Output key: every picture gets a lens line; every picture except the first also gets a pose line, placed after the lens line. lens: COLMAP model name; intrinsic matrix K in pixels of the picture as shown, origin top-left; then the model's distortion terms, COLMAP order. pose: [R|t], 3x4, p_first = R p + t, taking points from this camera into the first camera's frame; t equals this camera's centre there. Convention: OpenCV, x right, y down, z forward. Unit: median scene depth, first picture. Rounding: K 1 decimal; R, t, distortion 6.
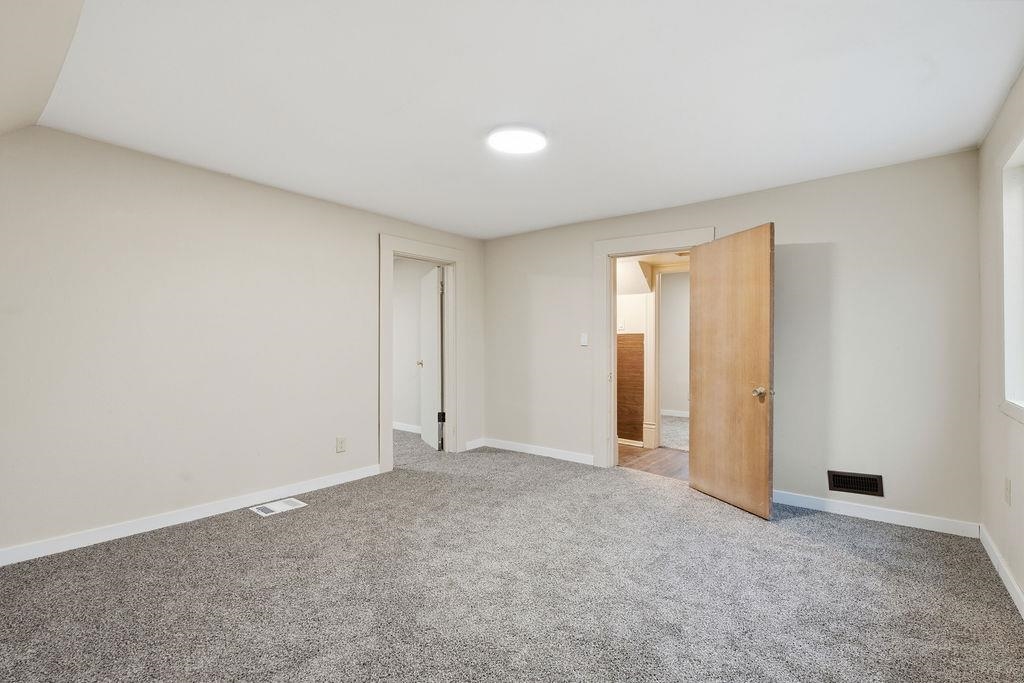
lens RADIAL K [[442.6, 0, 512.0], [0, 442.6, 341.5], [0, 0, 1]] dist [-0.004340, 0.000413]
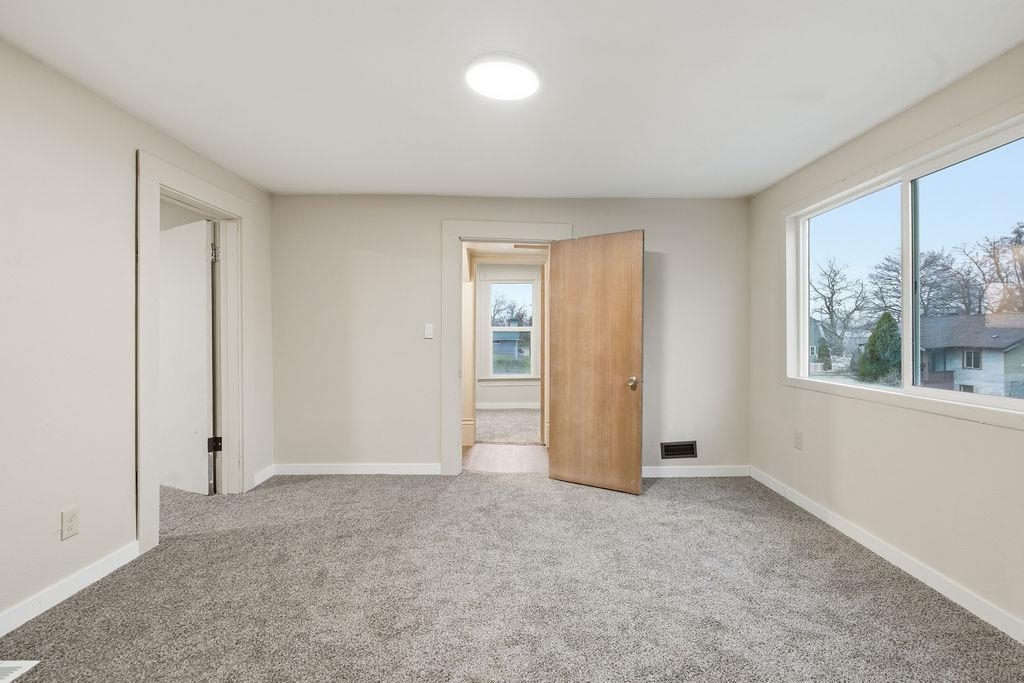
lens RADIAL K [[460.9, 0, 513.7], [0, 460.9, 332.2], [0, 0, 1]] dist [-0.007210, 0.001113]
pose [[0.782512, 0.004974, 0.622616, -0.353802], [-0.007594, 0.999970, 0.001556, -0.006913], [-0.622589, -0.005945, 0.782526, 0.253106]]
